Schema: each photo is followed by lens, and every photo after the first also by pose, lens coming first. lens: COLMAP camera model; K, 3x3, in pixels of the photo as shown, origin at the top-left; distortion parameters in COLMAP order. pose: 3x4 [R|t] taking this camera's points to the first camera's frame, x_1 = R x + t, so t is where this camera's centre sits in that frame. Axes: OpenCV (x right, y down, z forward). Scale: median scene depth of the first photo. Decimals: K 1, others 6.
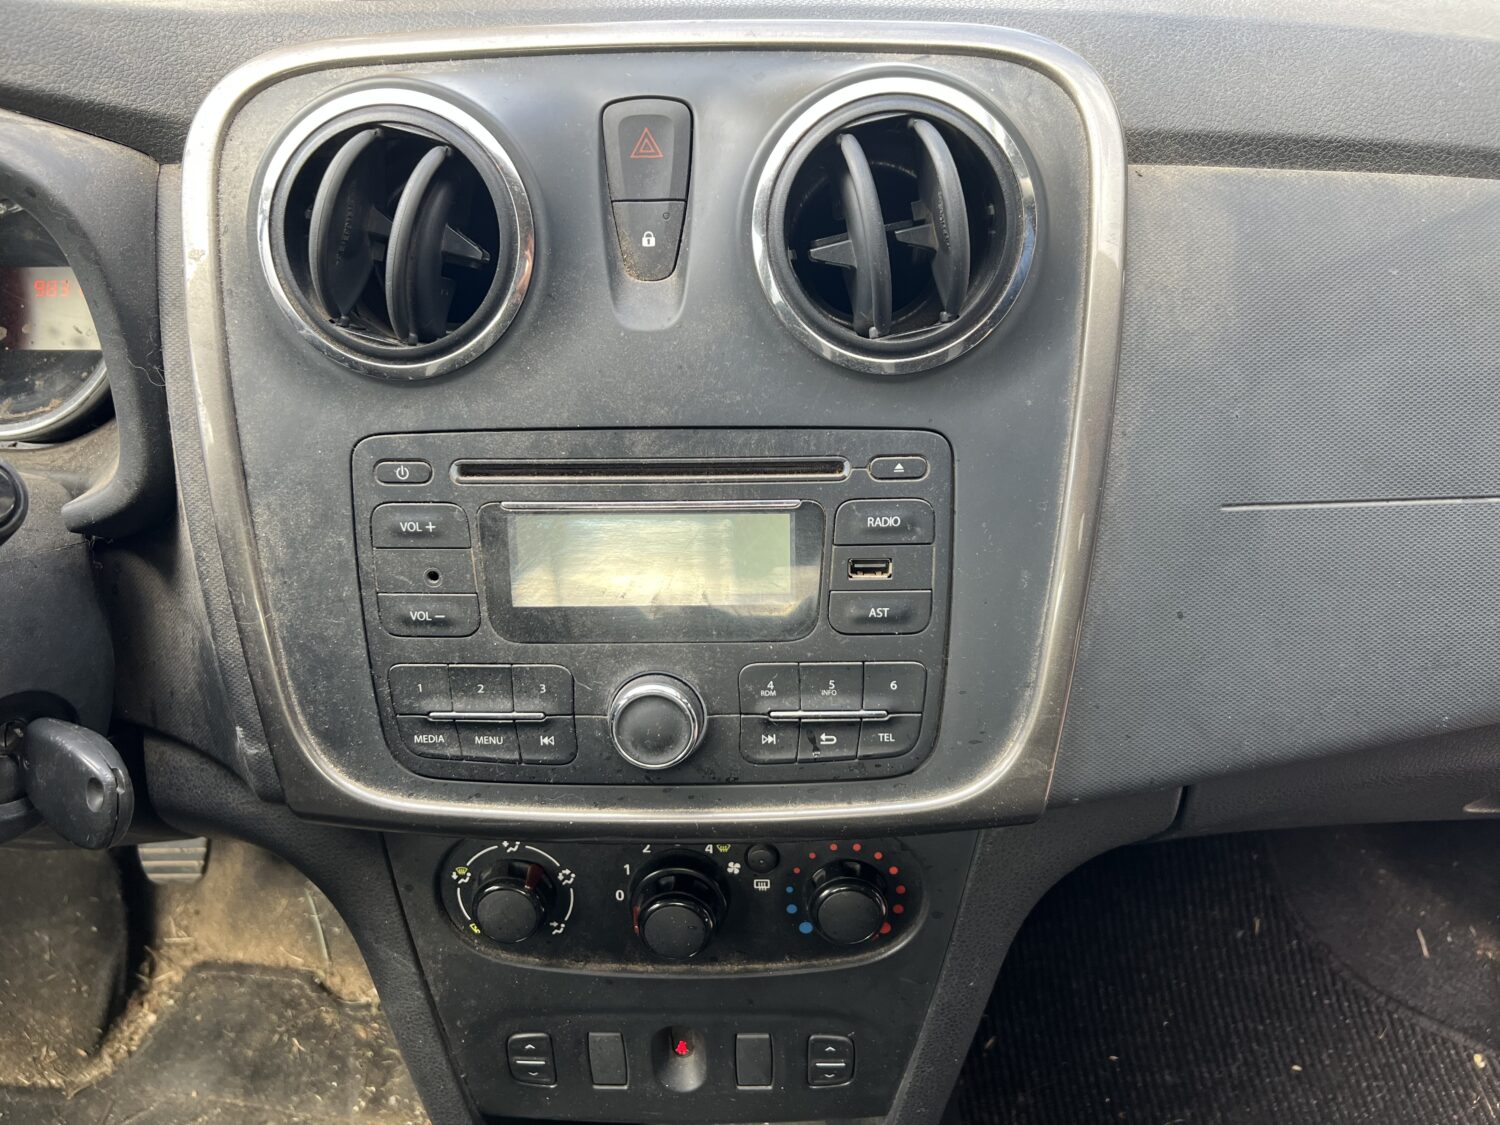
lens RADIAL K [[1146.0, 0, 745.9], [0, 1146.0, 564.7], [0, 0, 1]] dist [0.089255, -0.110040]
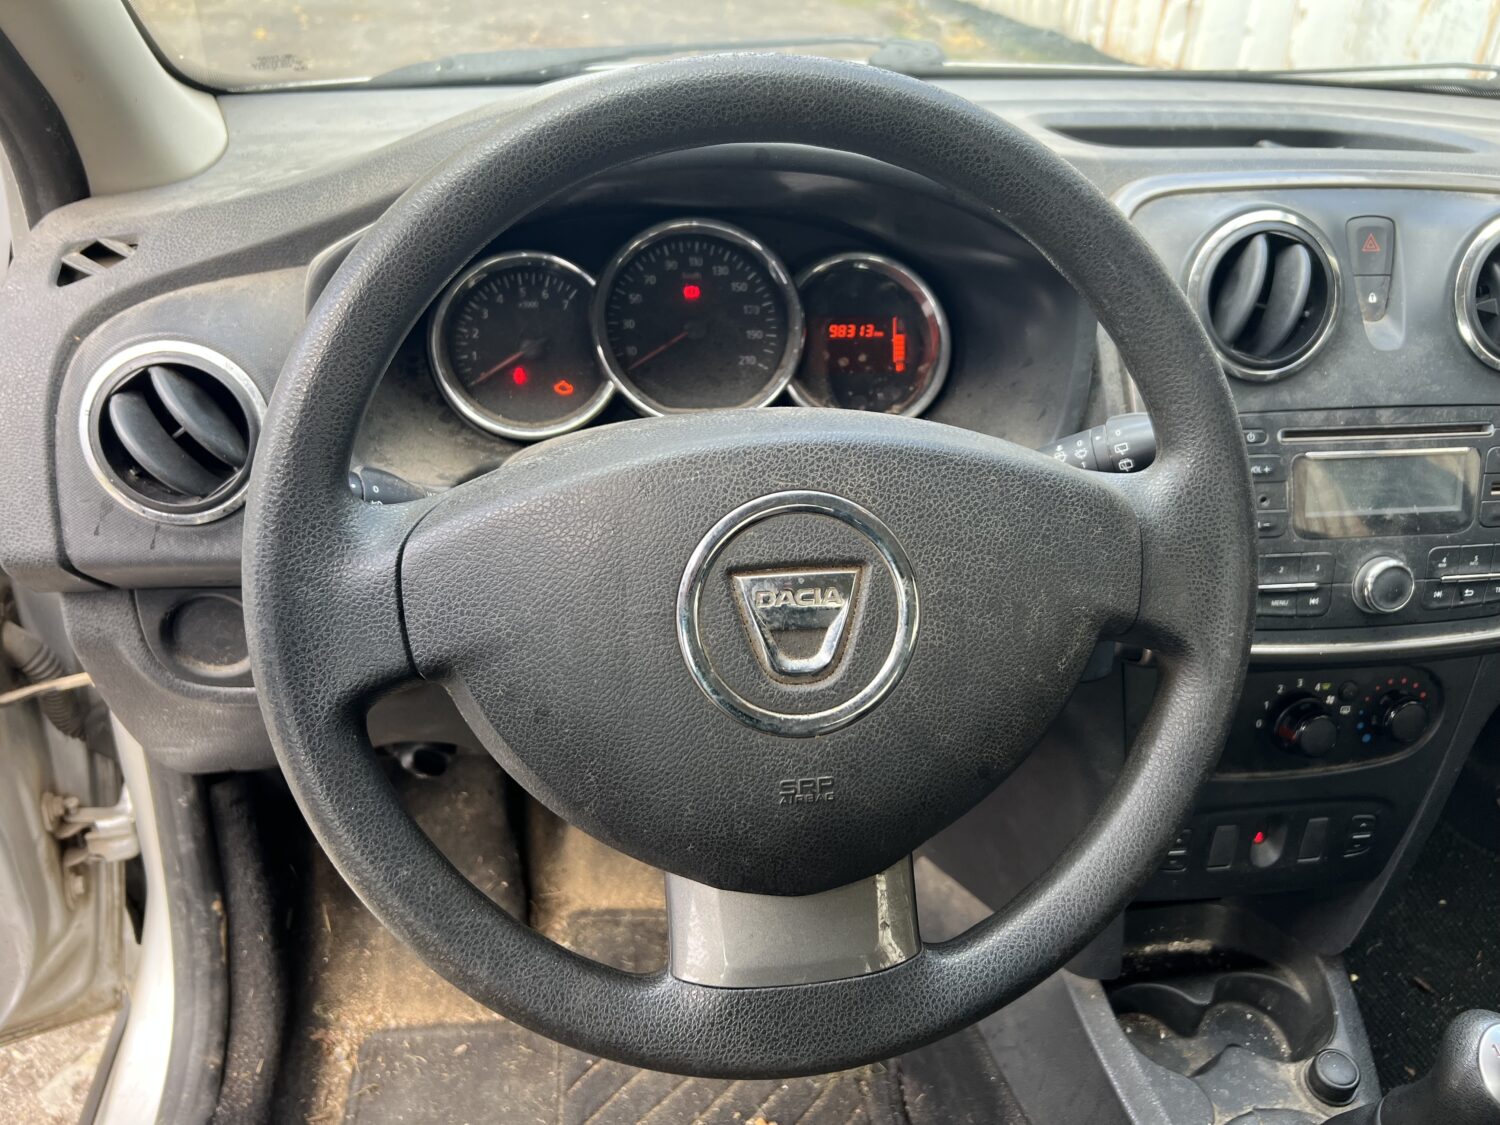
lens RADIAL K [[1166.2, 0, 753.3], [0, 1166.2, 560.5], [0, 0, 1]] dist [0.042146, -0.052252]
pose [[0.981355, -0.037263, 0.188559, -0.558416], [0.046179, 0.998002, -0.043115, 0.057618], [-0.186576, 0.051018, 0.981115, -0.213759]]
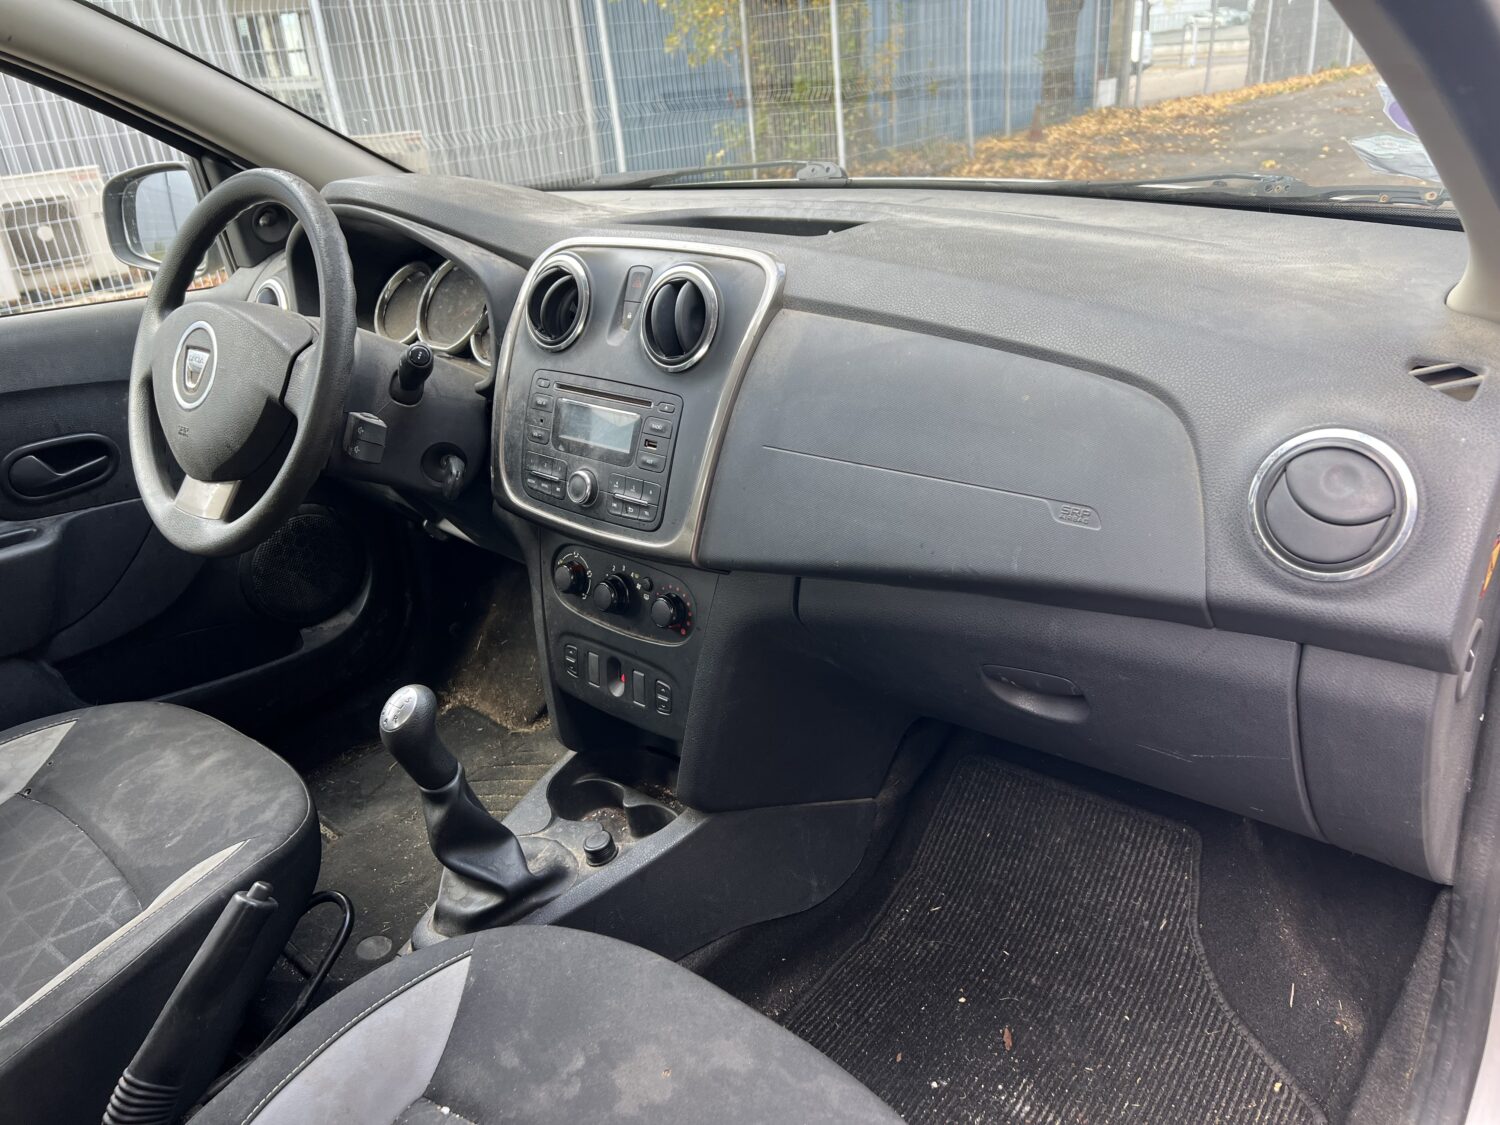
lens RADIAL K [[1147.2, 0, 744.6], [0, 1147.2, 567.0], [0, 0, 1]] dist [0.119039, -0.098005]
pose [[0.773578, 0.238485, -0.587114, 0.796346], [-0.307055, 0.951520, -0.018067, 0.106789], [0.554342, 0.194253, 0.809303, -0.403519]]
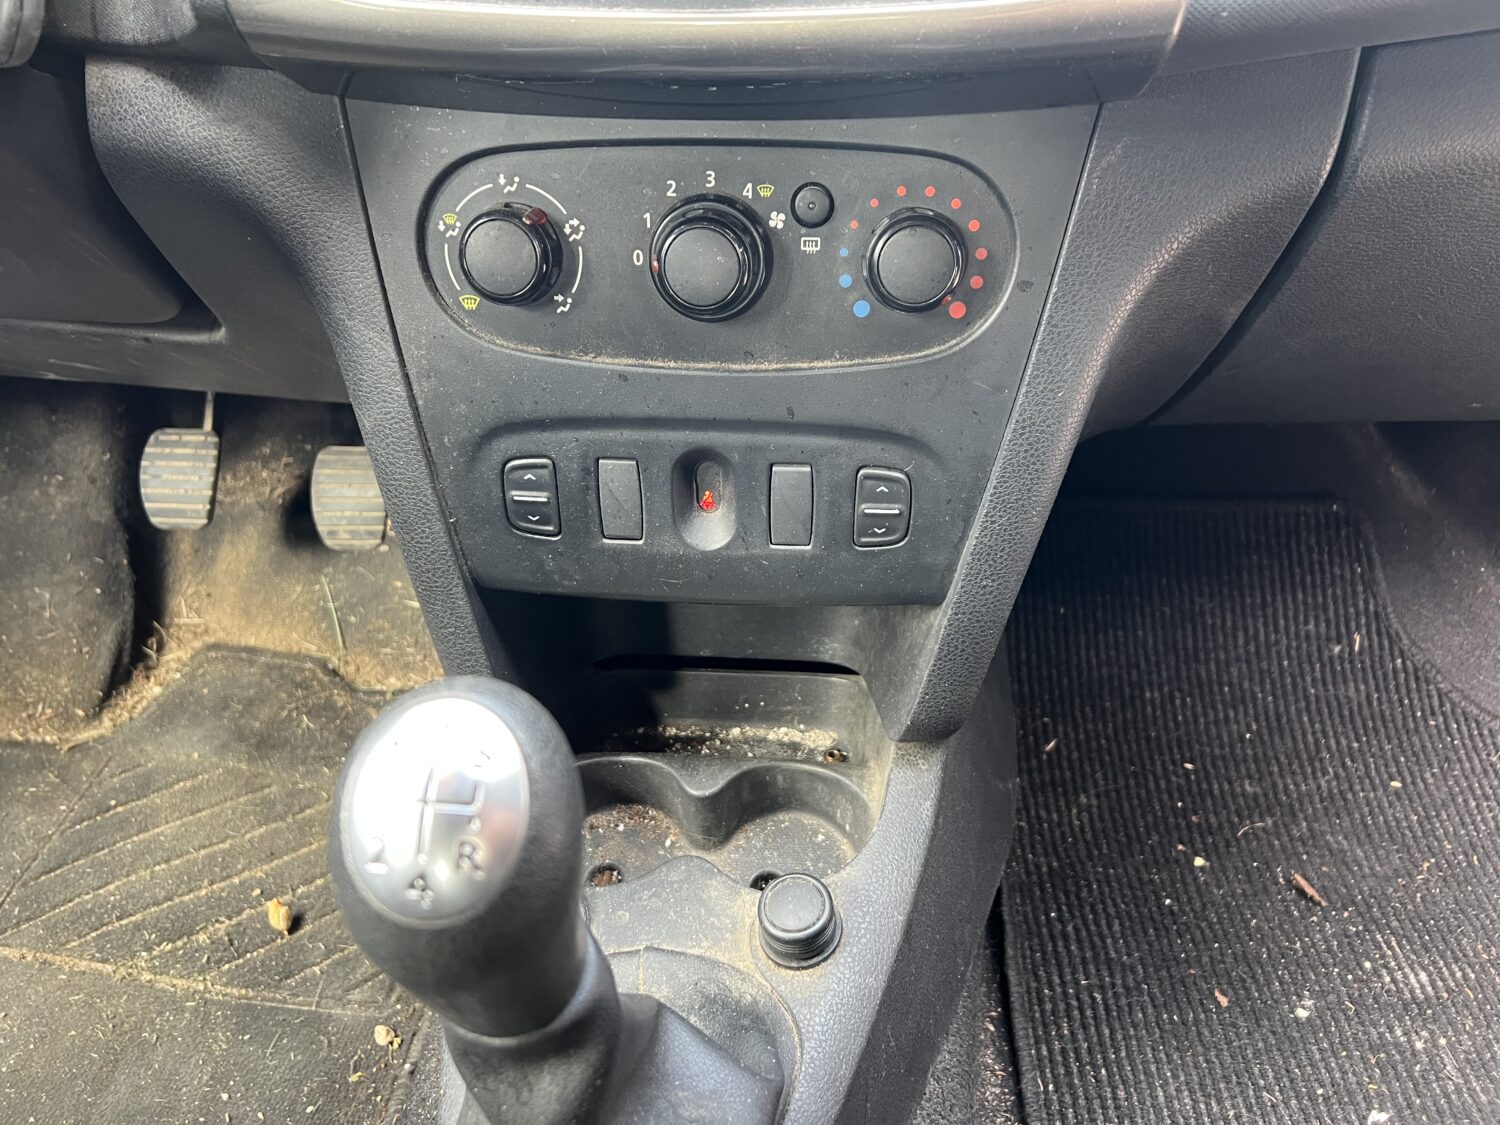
lens RADIAL K [[1155.8, 0, 748.9], [0, 1155.8, 571.2], [0, 0, 1]] dist [0.036965, -0.037531]
pose [[0.998164, 0.041375, -0.044244, 0.008627], [-0.039585, 0.998391, 0.040594, 0.252989], [0.045852, -0.038768, 0.998196, 0.089341]]
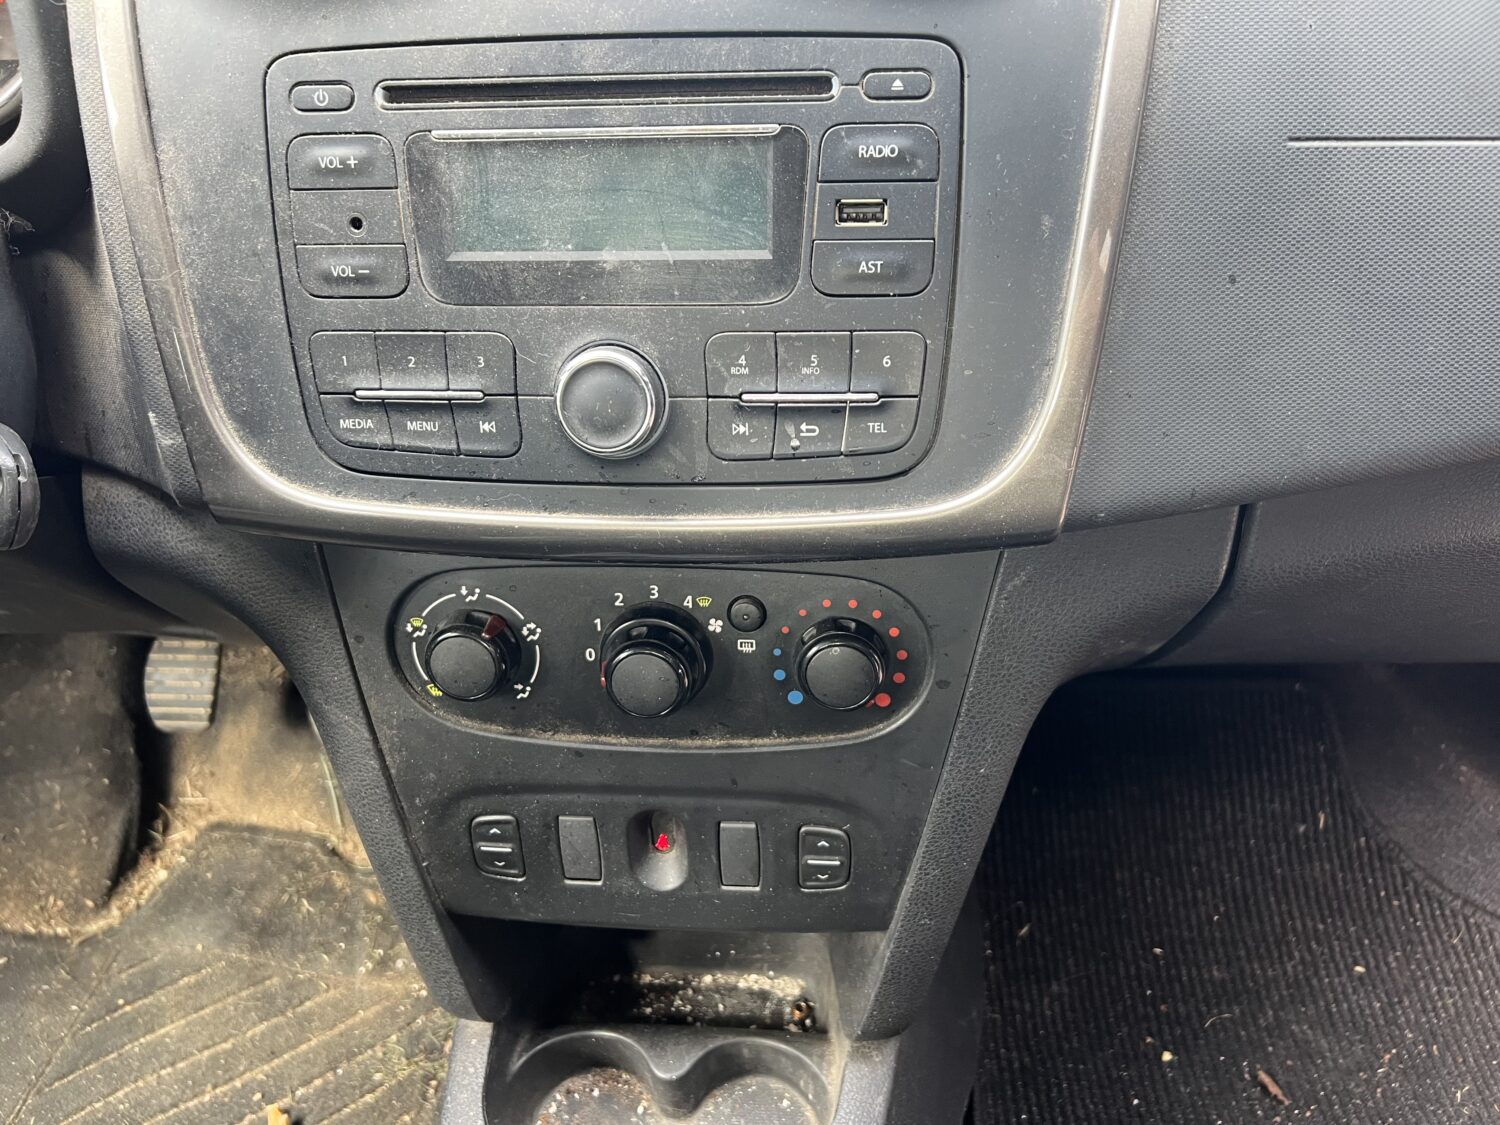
lens RADIAL K [[1153.5, 0, 744.7], [0, 1153.5, 572.1], [0, 0, 1]] dist [0.060150, -0.072801]
pose [[0.998038, 0.023633, -0.057979, 0.033364], [-0.022073, 0.999381, 0.027402, 0.103878], [0.058591, -0.026068, 0.997942, 0.058512]]
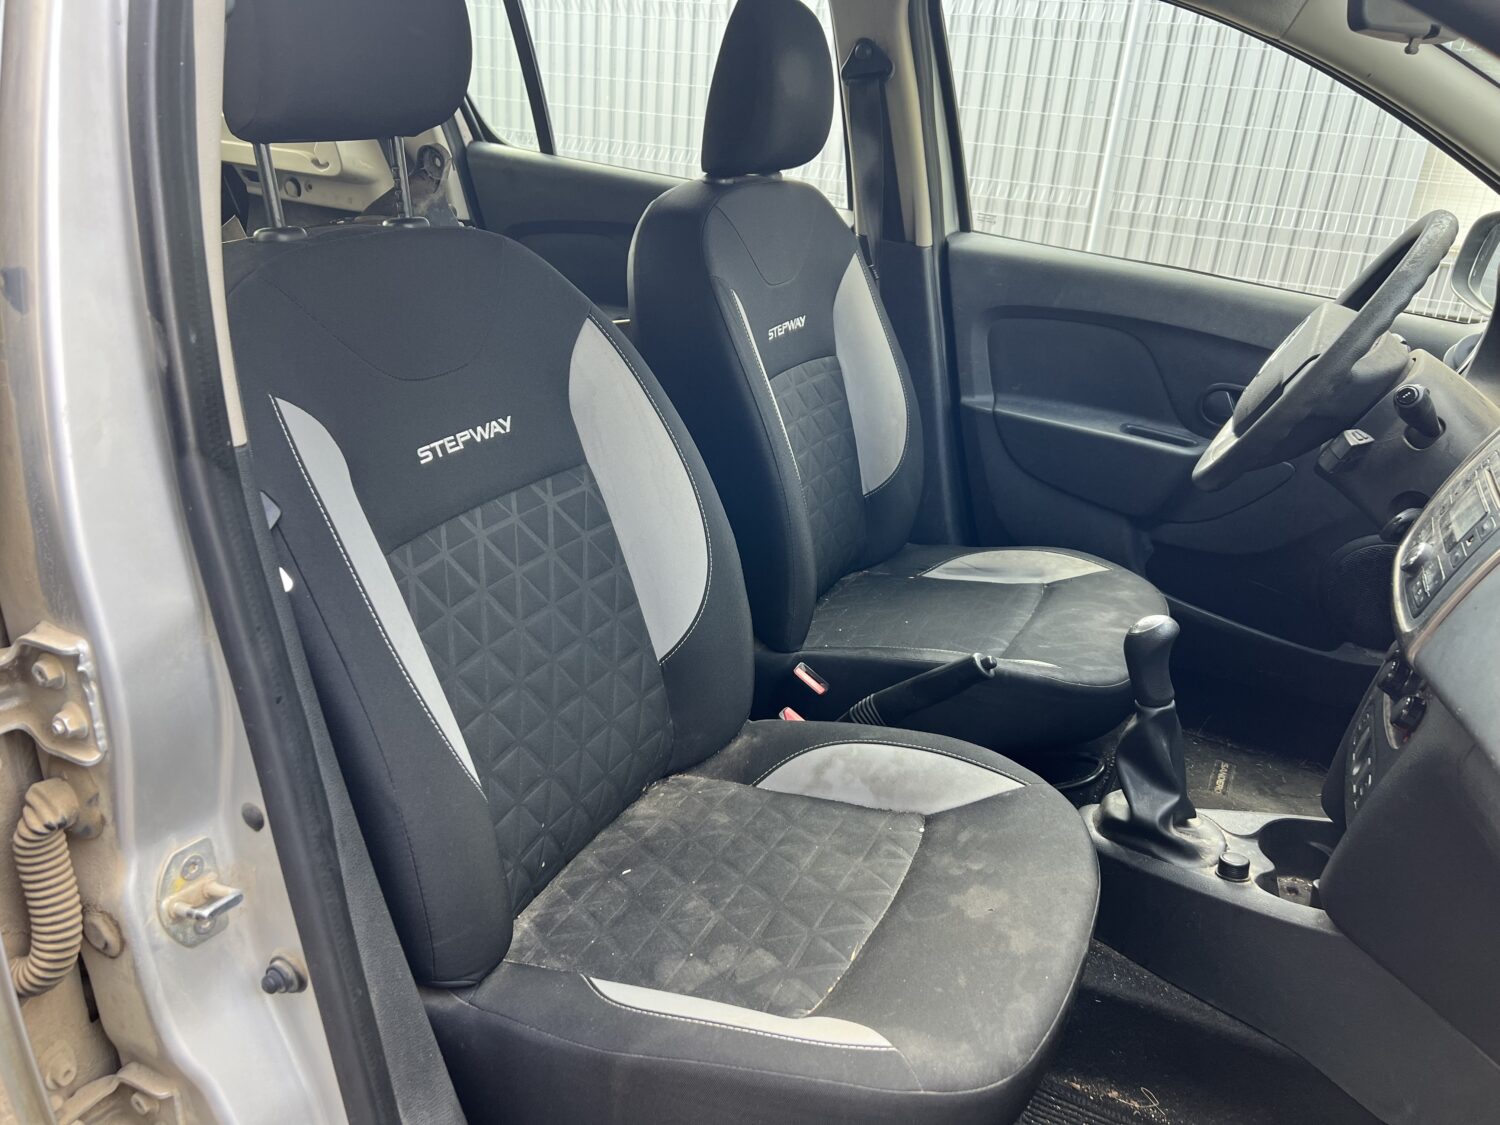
lens RADIAL K [[1155.8, 0, 748.9], [0, 1155.8, 571.2], [0, 0, 1]] dist [0.036965, -0.037531]
pose [[-0.400567, 0.358721, -0.843128, 1.209043], [-0.567423, 0.625381, 0.535658, -0.174626], [0.719428, 0.692977, -0.046961, 0.021744]]
